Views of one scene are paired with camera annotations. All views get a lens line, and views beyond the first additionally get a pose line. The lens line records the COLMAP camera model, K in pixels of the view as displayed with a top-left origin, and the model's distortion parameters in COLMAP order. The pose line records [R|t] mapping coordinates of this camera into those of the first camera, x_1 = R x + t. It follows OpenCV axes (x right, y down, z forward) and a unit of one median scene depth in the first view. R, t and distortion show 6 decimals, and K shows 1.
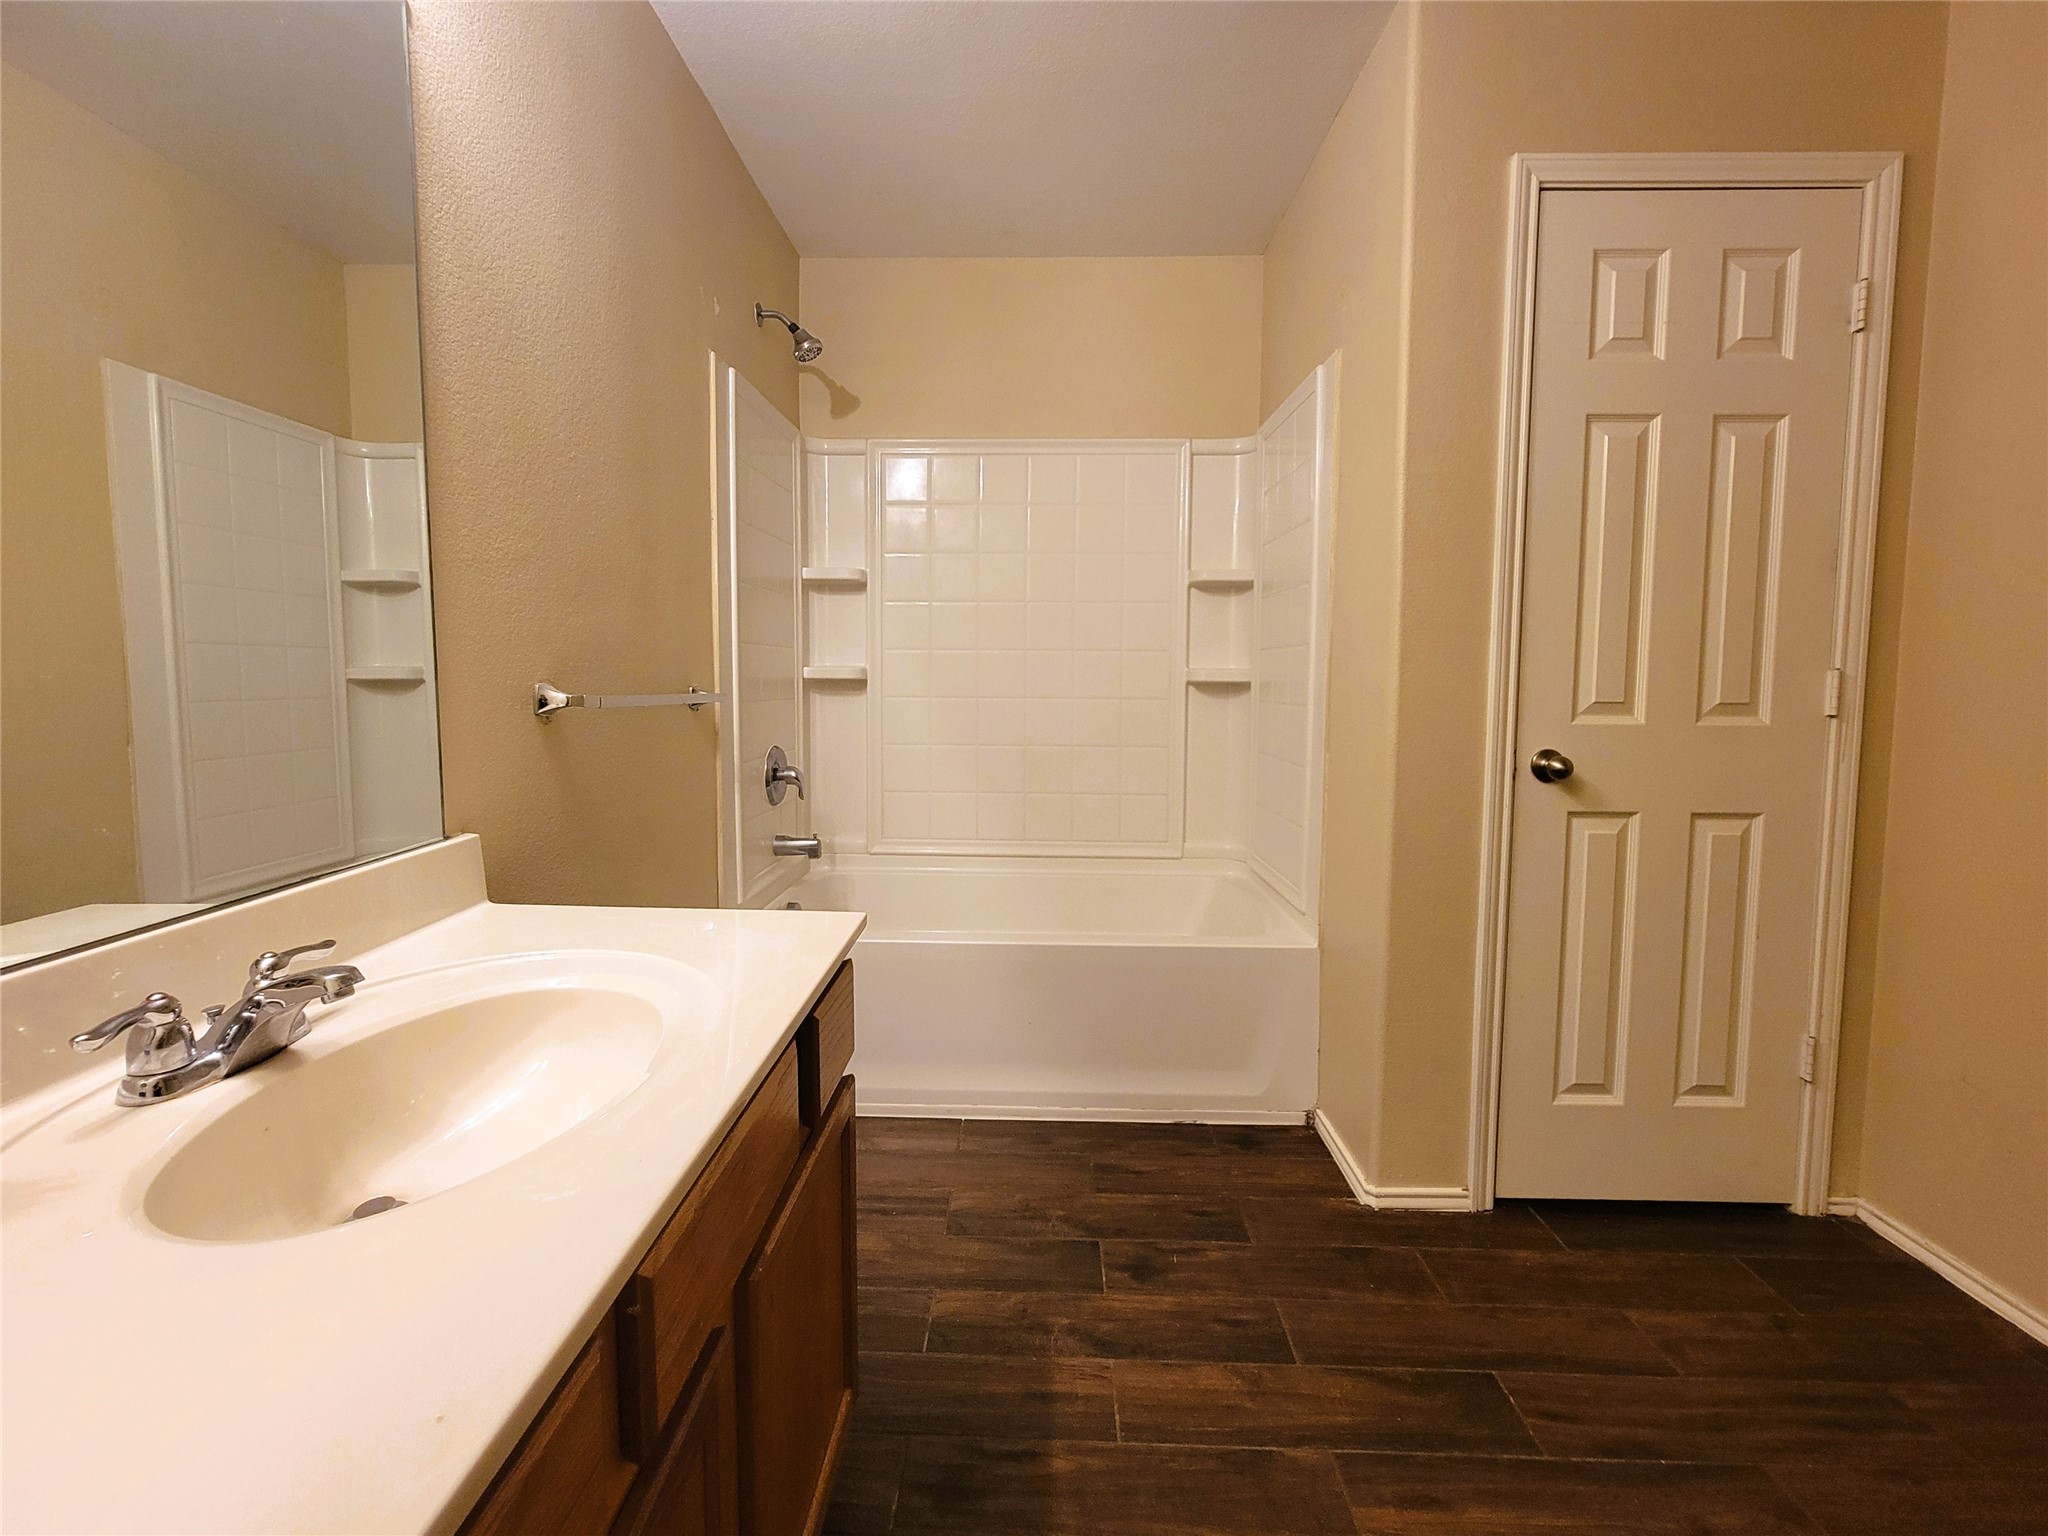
lens RADIAL K [[900.9, 0, 1021.2], [0, 900.9, 734.0], [0, 0, 1]] dist [-0.000896, 0.000095]
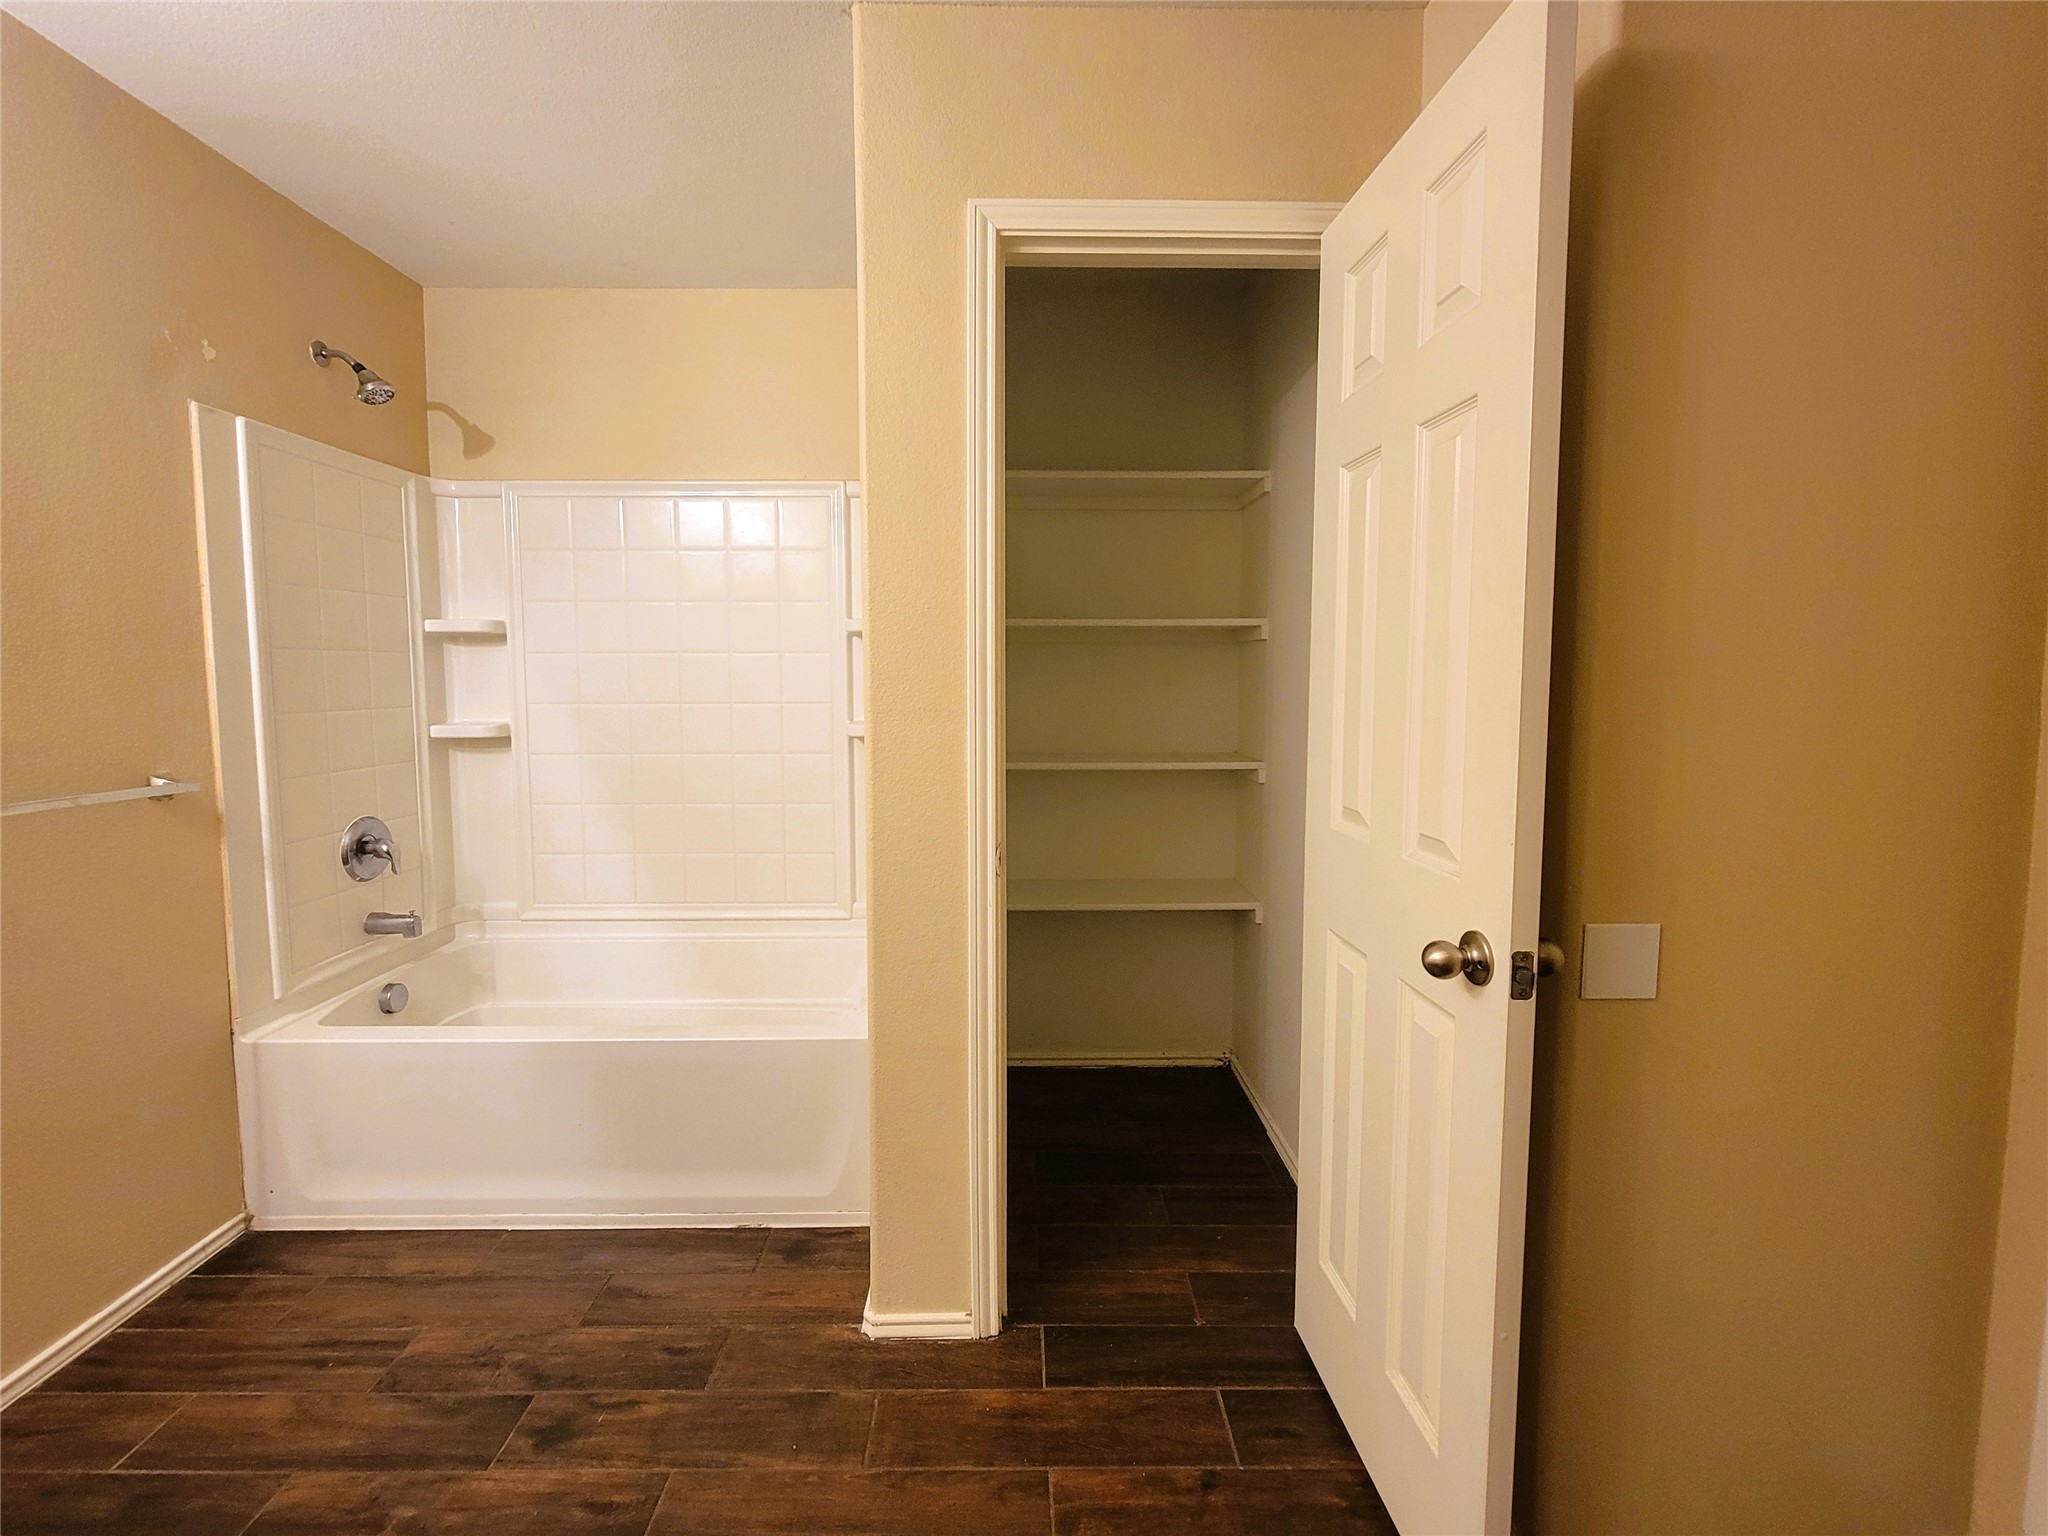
lens RADIAL K [[883.6, 0, 1023.9], [0, 883.6, 737.1], [0, 0, 1]] dist [-0.001636, -0.000300]
pose [[0.999151, -0.010654, 0.039792, 0.451241], [0.010399, 0.999924, 0.006595, -0.082730], [-0.039859, -0.006176, 0.999186, 0.078364]]
